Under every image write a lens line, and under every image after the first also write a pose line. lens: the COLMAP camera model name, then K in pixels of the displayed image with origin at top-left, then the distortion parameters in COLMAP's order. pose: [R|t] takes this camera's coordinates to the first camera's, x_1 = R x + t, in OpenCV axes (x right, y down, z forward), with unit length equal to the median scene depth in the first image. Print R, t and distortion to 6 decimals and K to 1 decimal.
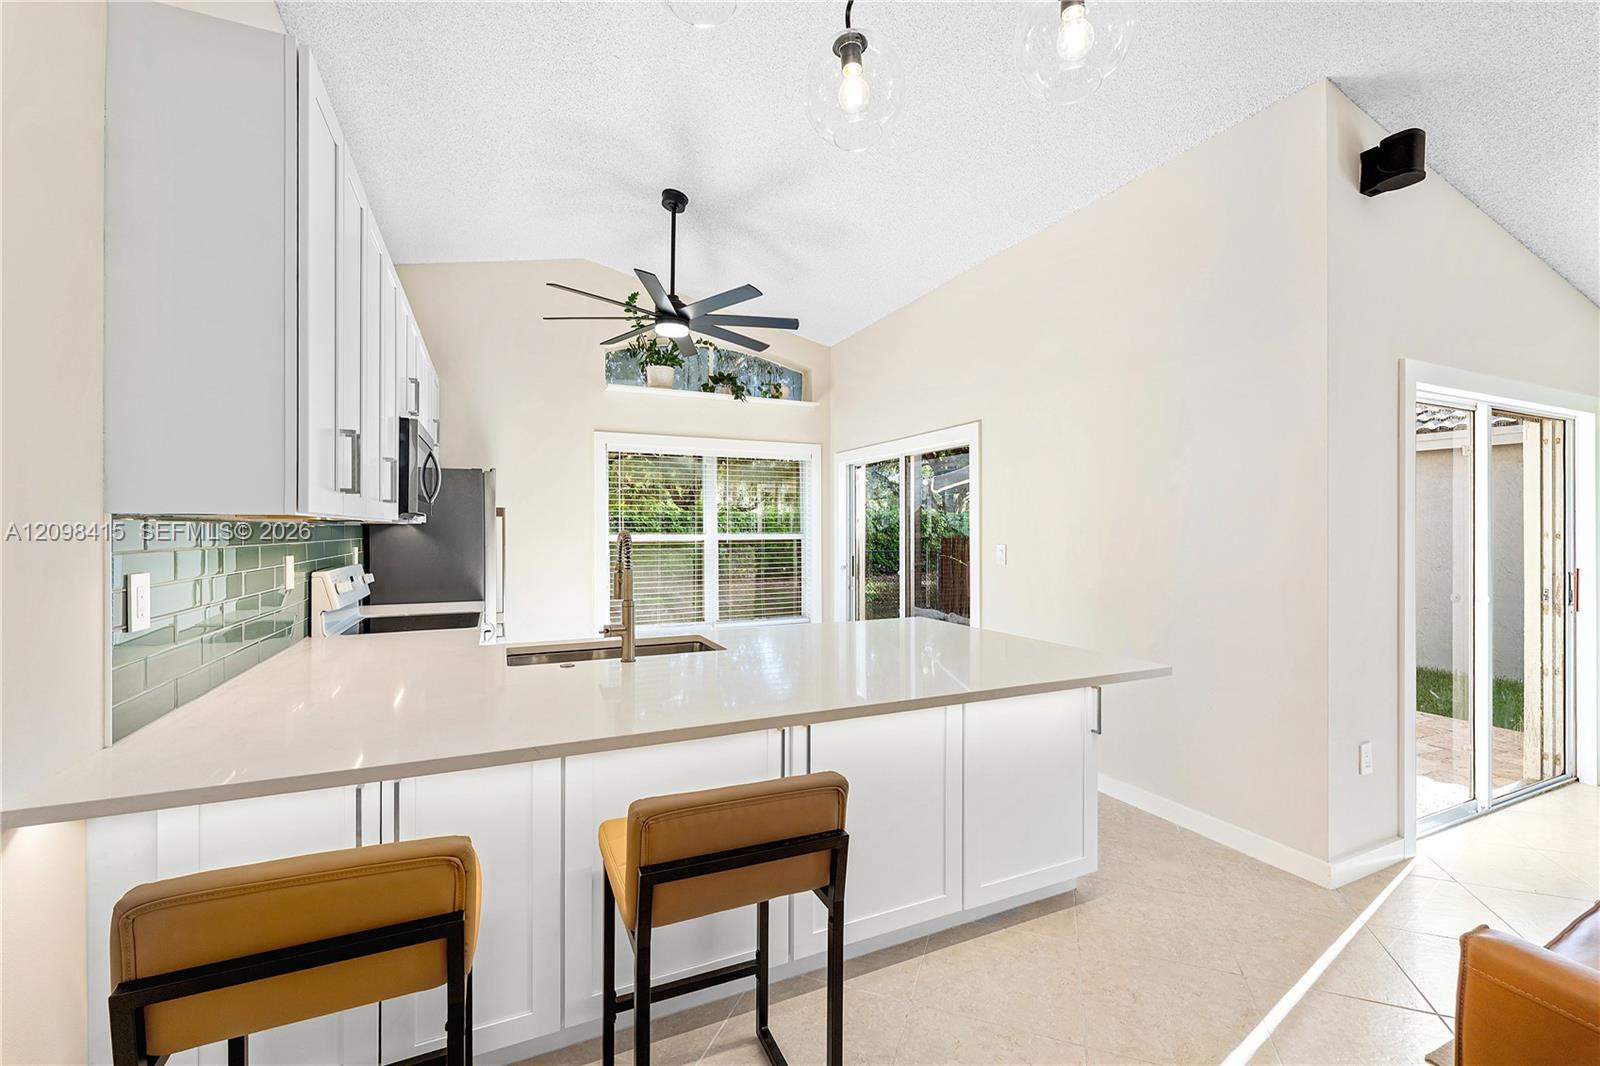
lens RADIAL K [[662.9, 0, 800.0], [0, 662.9, 533.0], [0, 0, 1]] dist [0.005436, 0.000161]
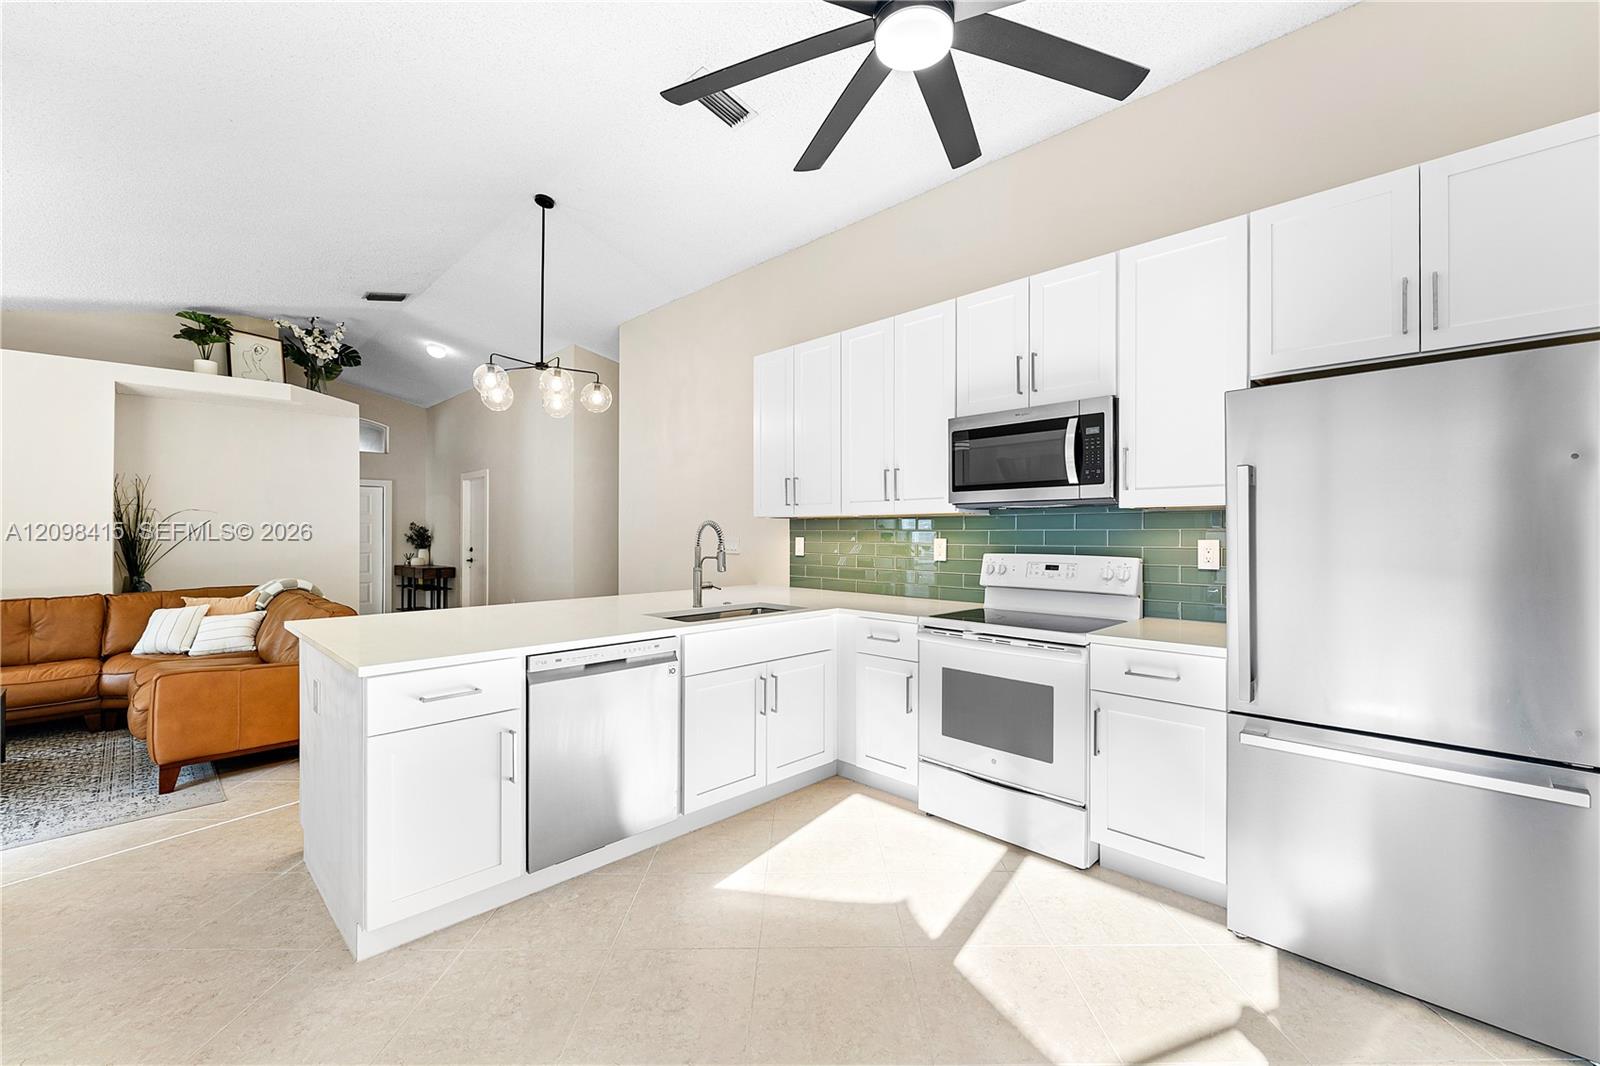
lens RADIAL K [[657.2, 0, 807.1], [0, 657.2, 526.7], [0, 0, 1]] dist [0.000815, 0.000838]
pose [[-0.935385, -0.000346, -0.353630, 0.017896], [0.000727, 0.999996, -0.002900, 0.007496], [0.353630, -0.002970, -0.935381, 1.358994]]
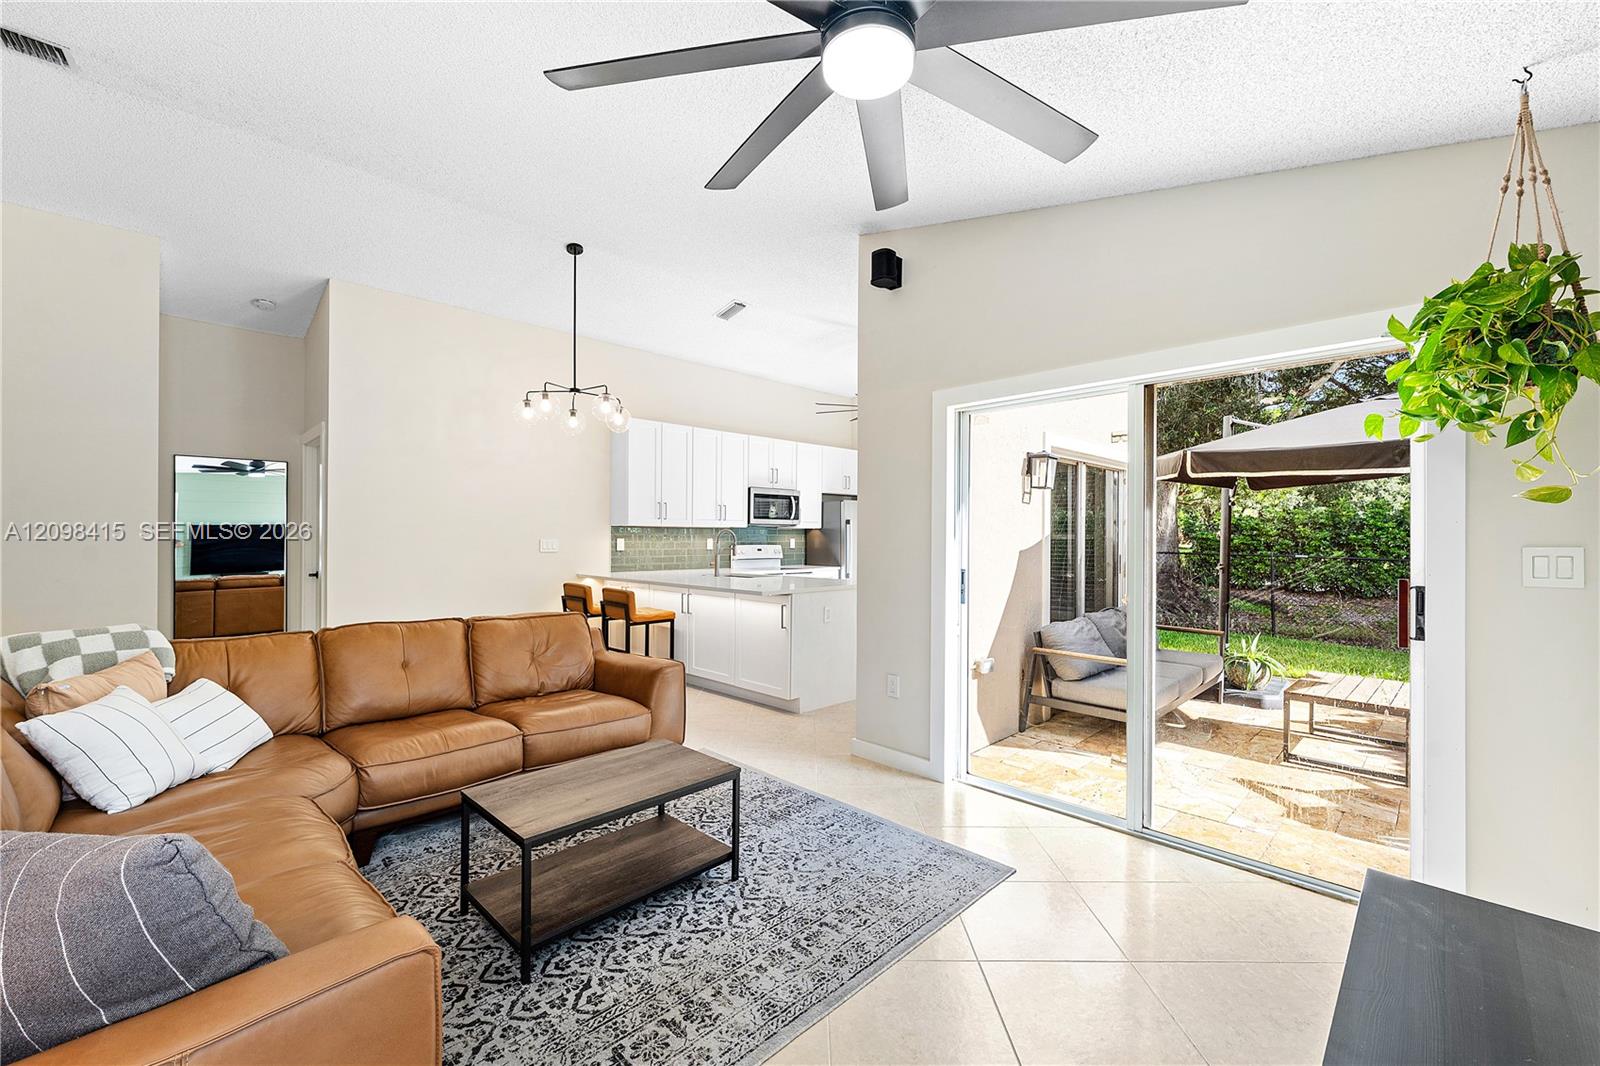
lens RADIAL K [[651.3, 0, 806.0], [0, 651.3, 523.9], [0, 0, 1]] dist [0.010332, -0.000164]
pose [[0.351253, -0.017748, -0.936112, 1.312839], [-0.006121, 0.999755, -0.021252, 0.016796], [0.936261, 0.013195, 0.351059, 0.212517]]
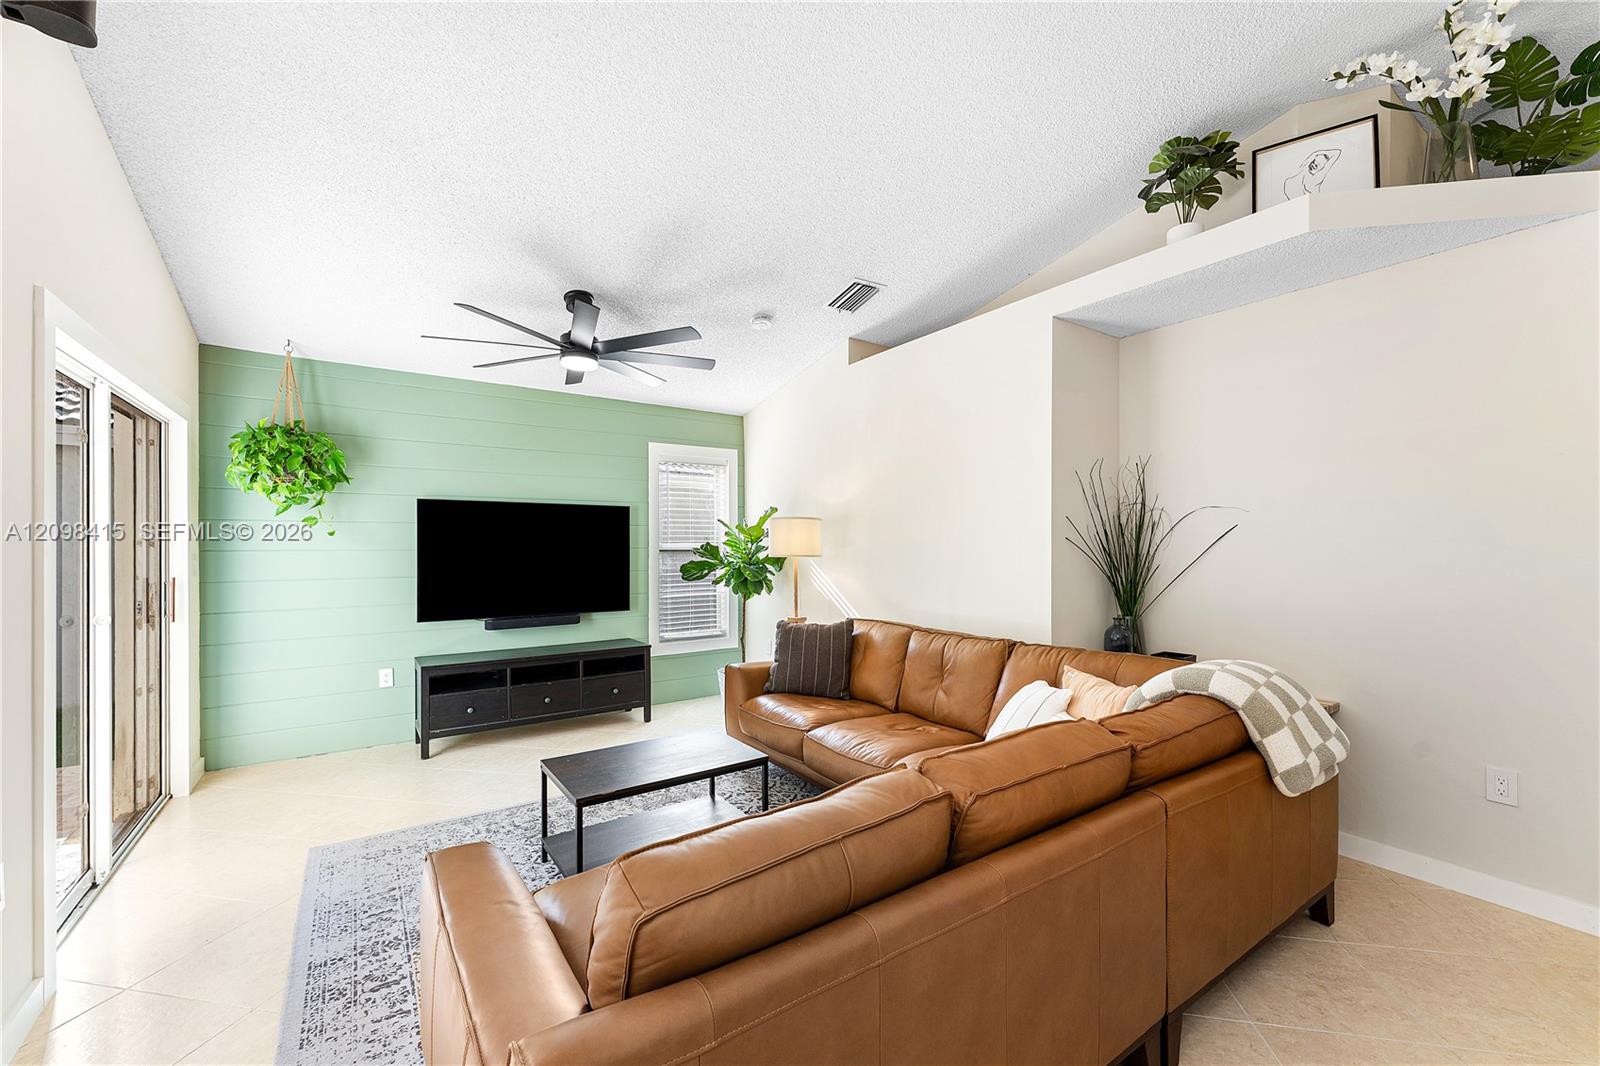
lens RADIAL K [[653.0, 0, 806.4], [0, 653.0, 541.5], [0, 0, 1]] dist [0.002446, 0.000543]
pose [[-0.173090, 0.003010, 0.984901, 0.058518], [0.005834, 0.999981, -0.002031, 0.007240], [-0.984889, 0.005395, -0.173104, 0.217042]]
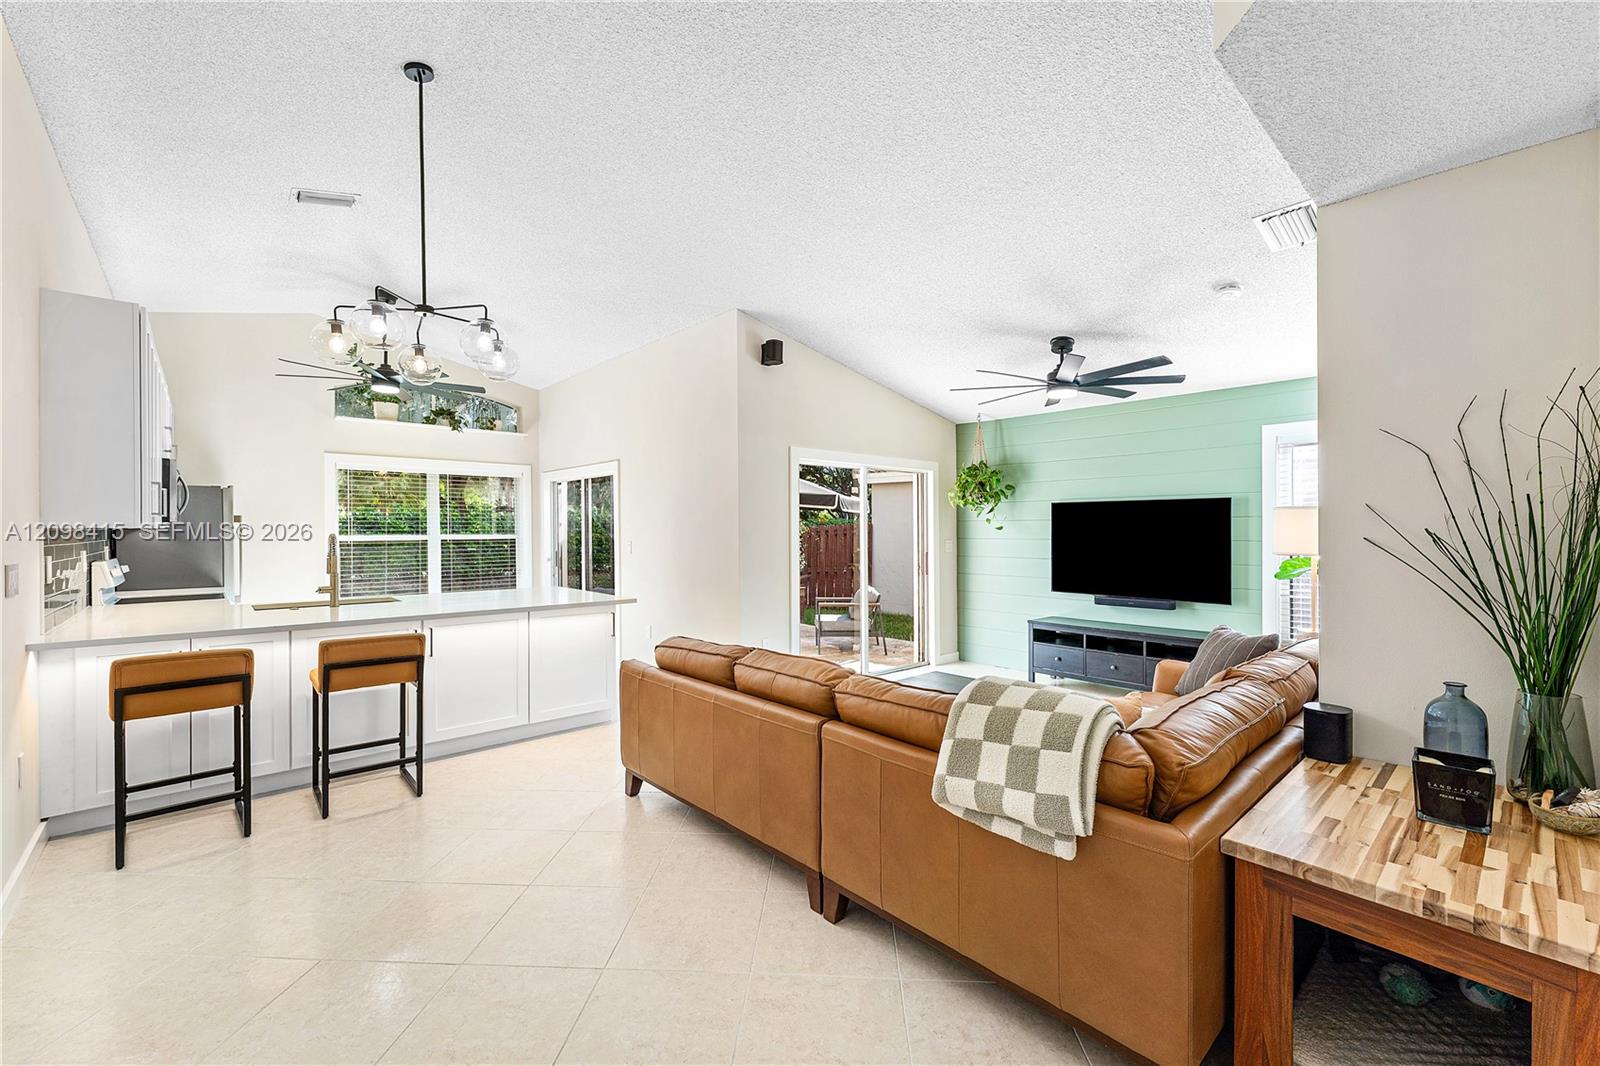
lens RADIAL K [[662.9, 0, 800.0], [0, 662.9, 533.0], [0, 0, 1]] dist [0.005436, 0.000161]
pose [[0.954964, -0.003118, 0.296706, 0.218306], [0.002845, 0.999995, 0.001353, -0.002611], [-0.296709, -0.000448, 0.954968, -0.579903]]
